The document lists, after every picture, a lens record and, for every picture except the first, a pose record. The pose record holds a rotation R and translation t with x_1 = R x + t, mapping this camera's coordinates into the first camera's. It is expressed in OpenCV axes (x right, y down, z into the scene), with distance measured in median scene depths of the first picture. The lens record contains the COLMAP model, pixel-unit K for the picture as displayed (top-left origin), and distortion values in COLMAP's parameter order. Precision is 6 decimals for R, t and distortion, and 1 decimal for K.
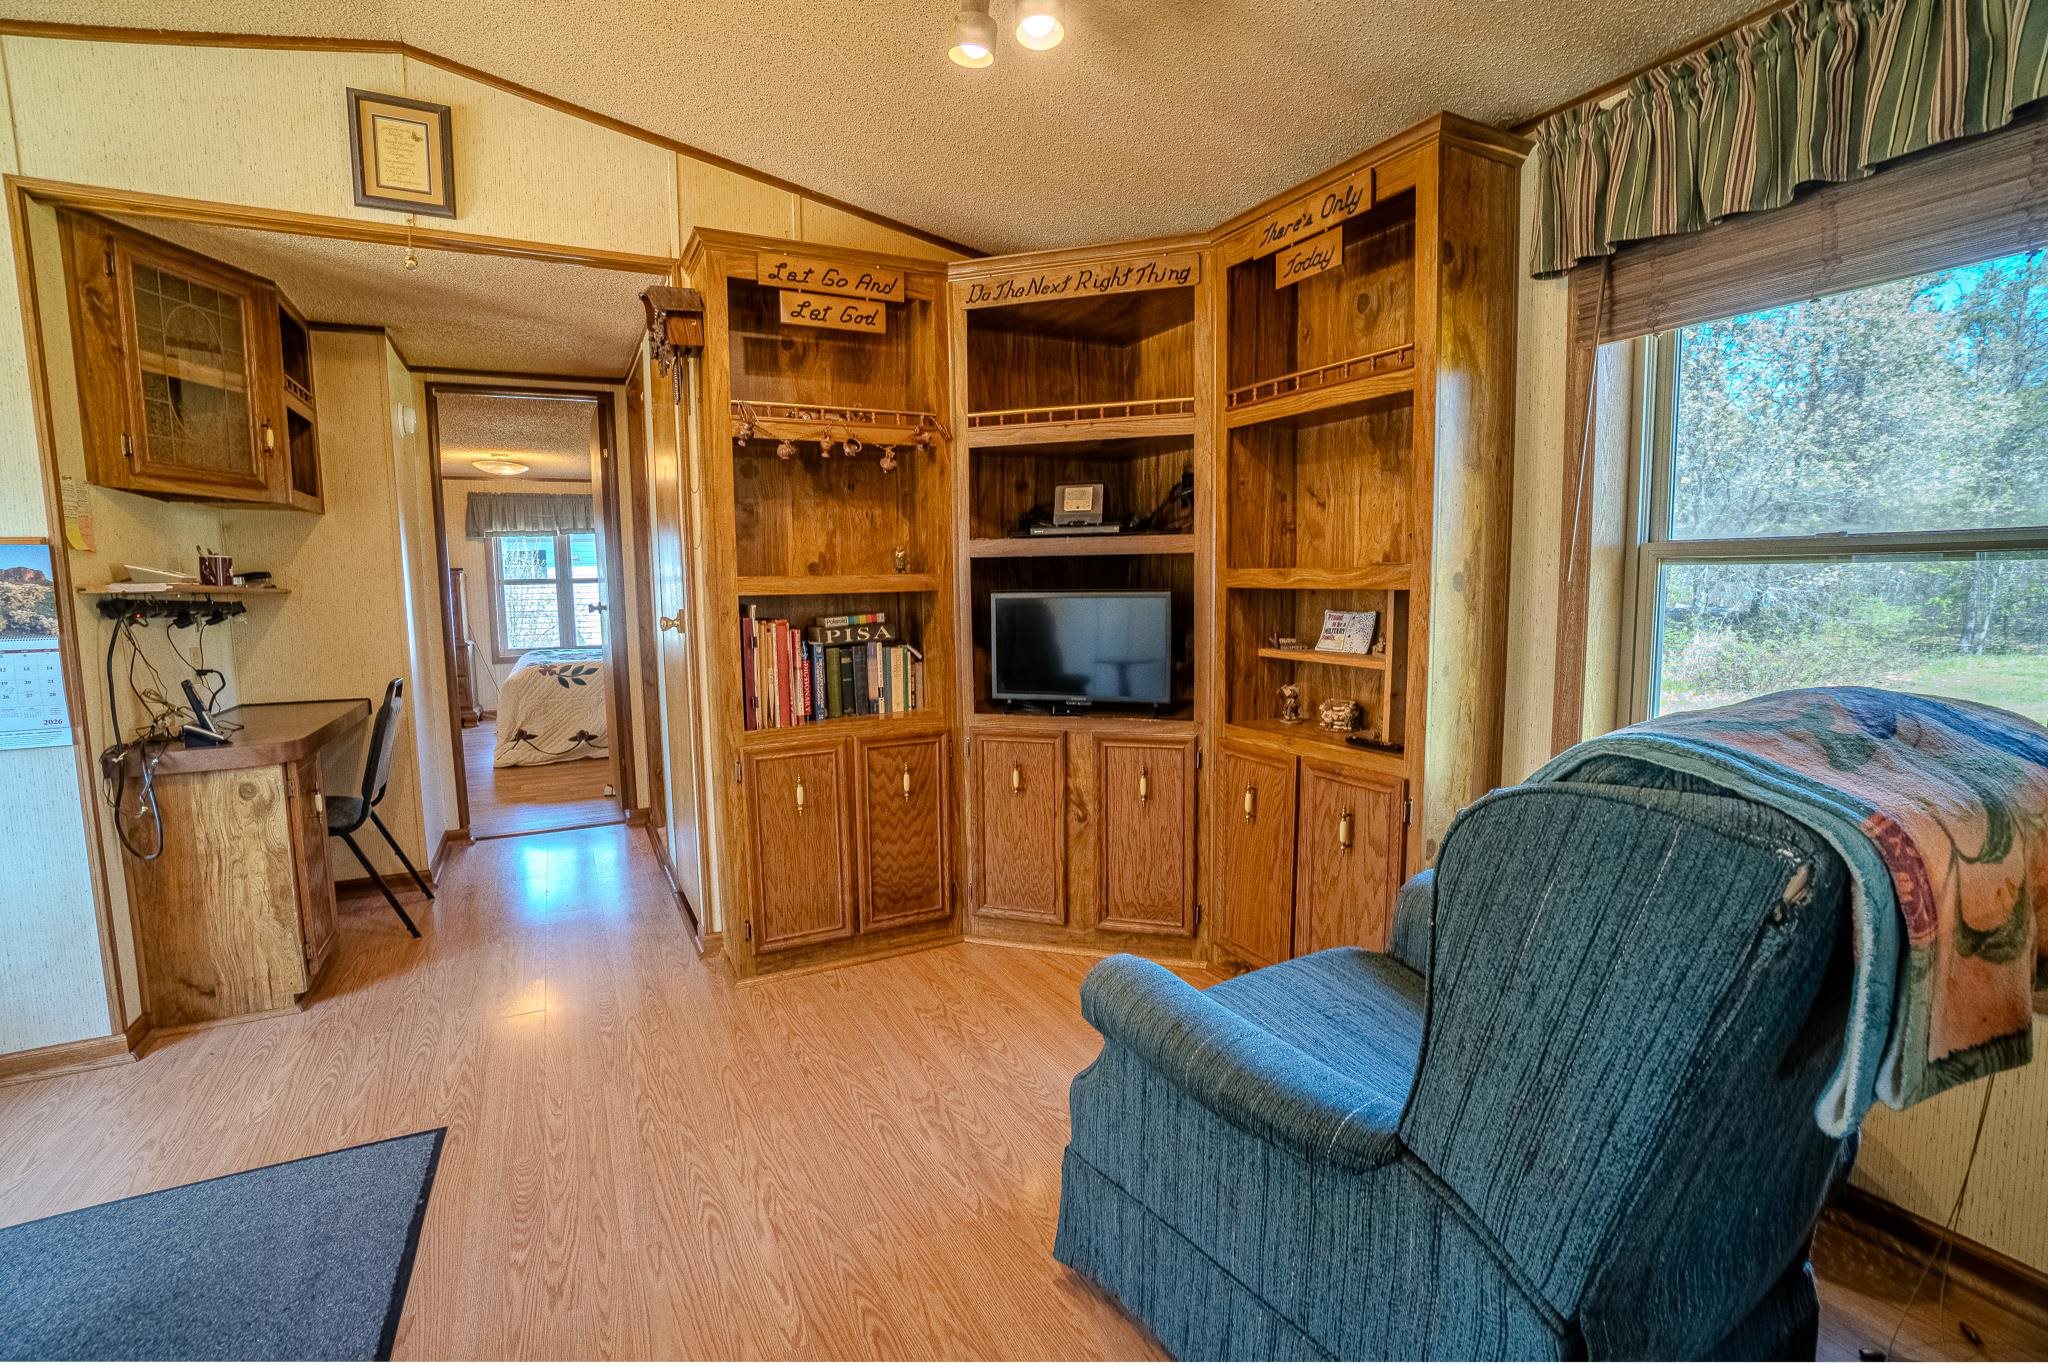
lens RADIAL K [[903.1, 0, 1003.7], [0, 903.1, 678.5], [0, 0, 1]] dist [-0.057250, 0.018748]
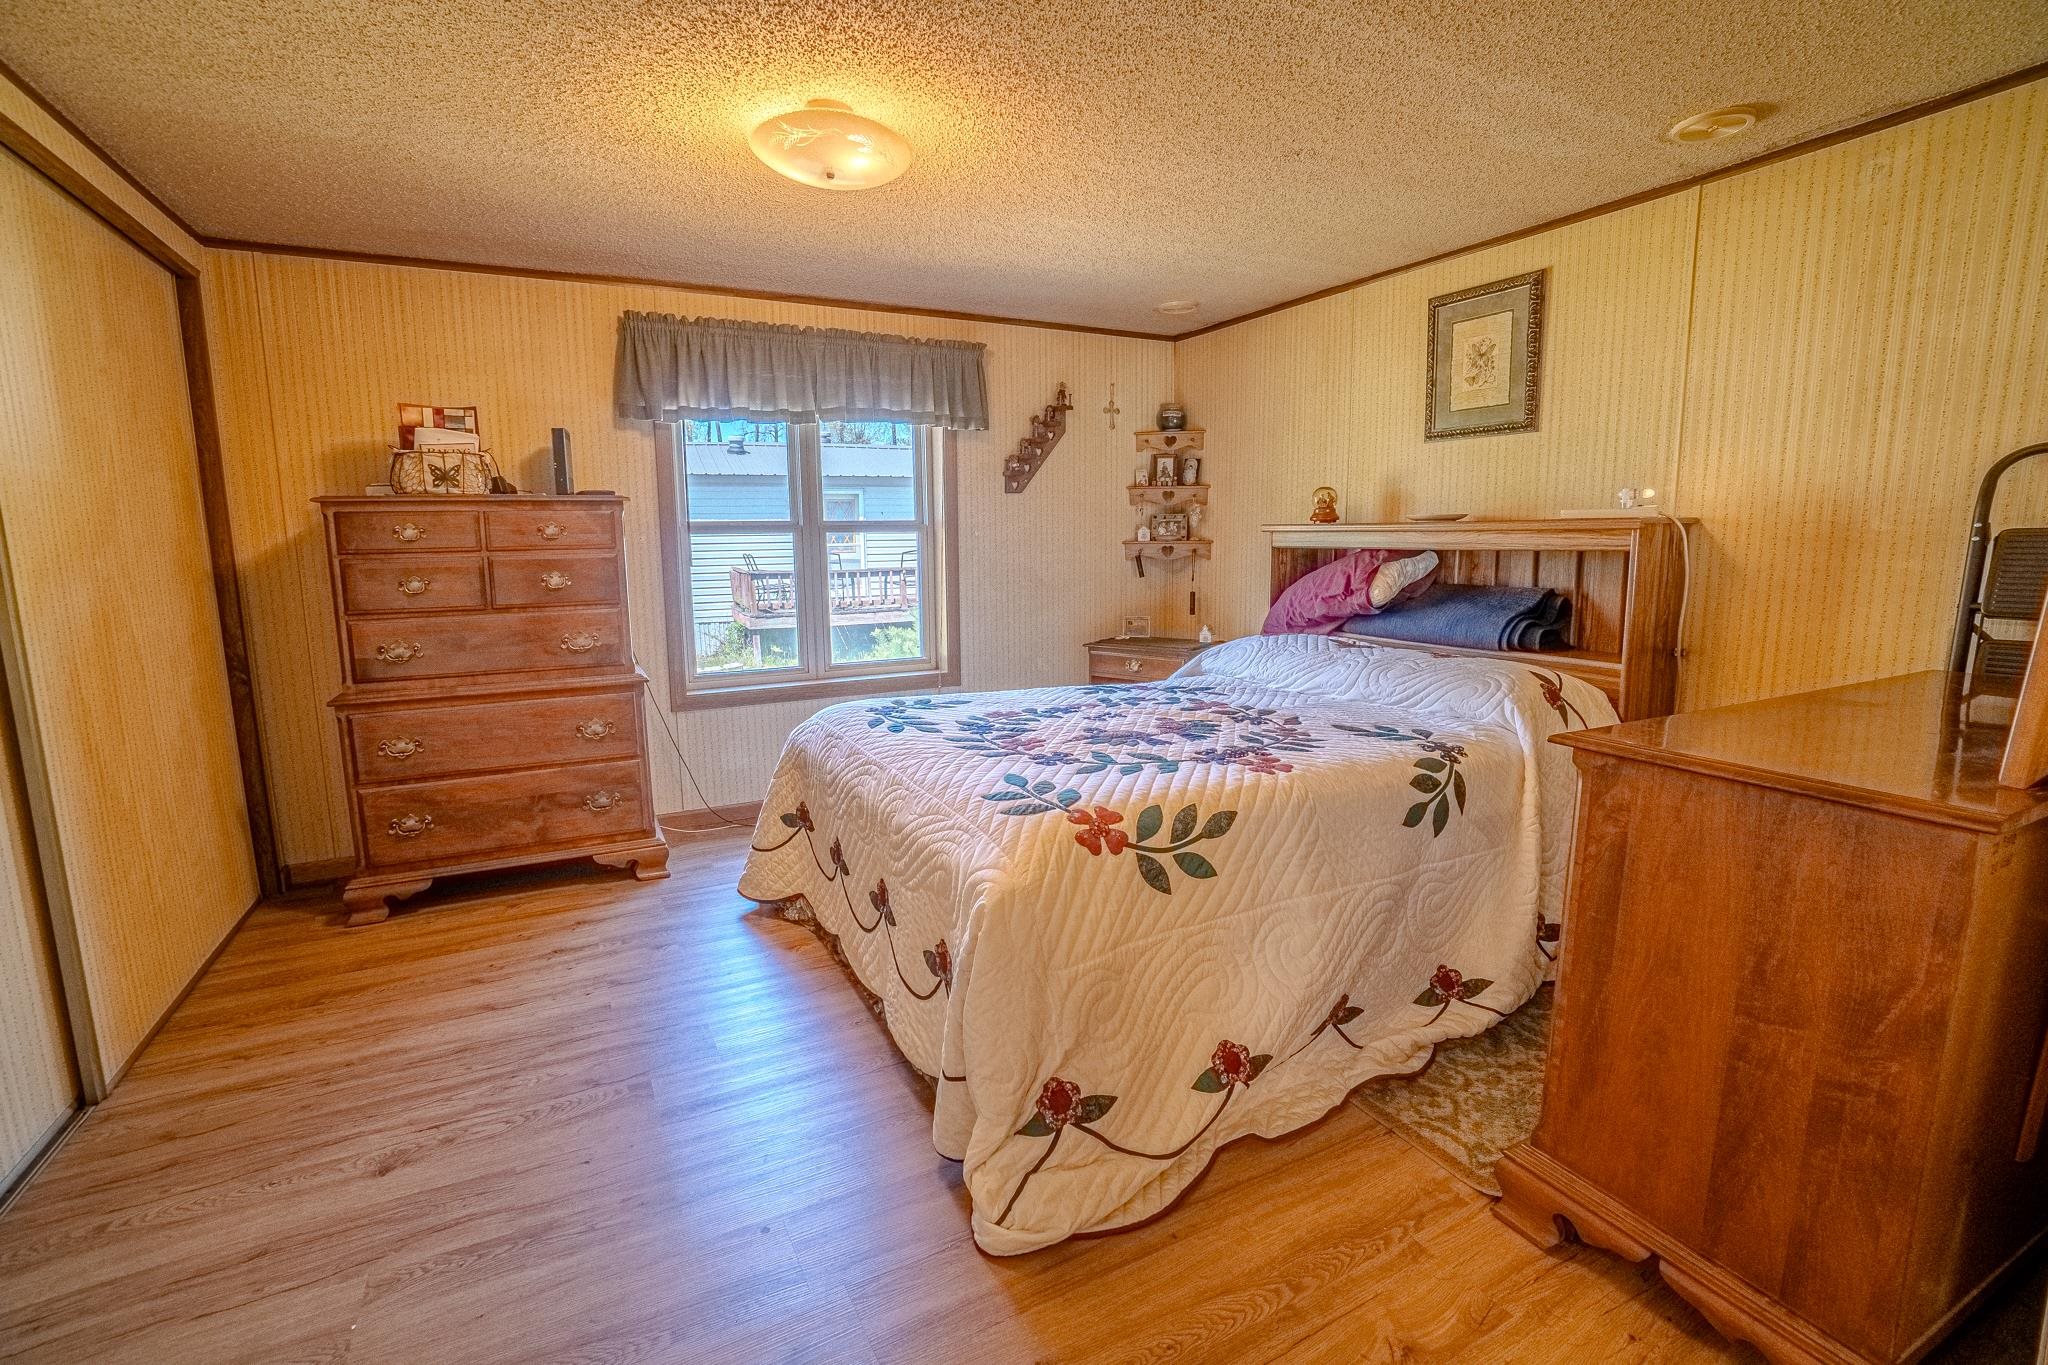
lens RADIAL K [[903.1, 0, 1021.1], [0, 903.1, 681.1], [0, 0, 1]] dist [-0.057250, 0.018748]
pose [[0.999809, 0.001094, 0.019510, -1.264676], [-0.002050, 0.998794, 0.049051, -0.164130], [-0.019433, -0.049082, 0.998606, 1.683742]]
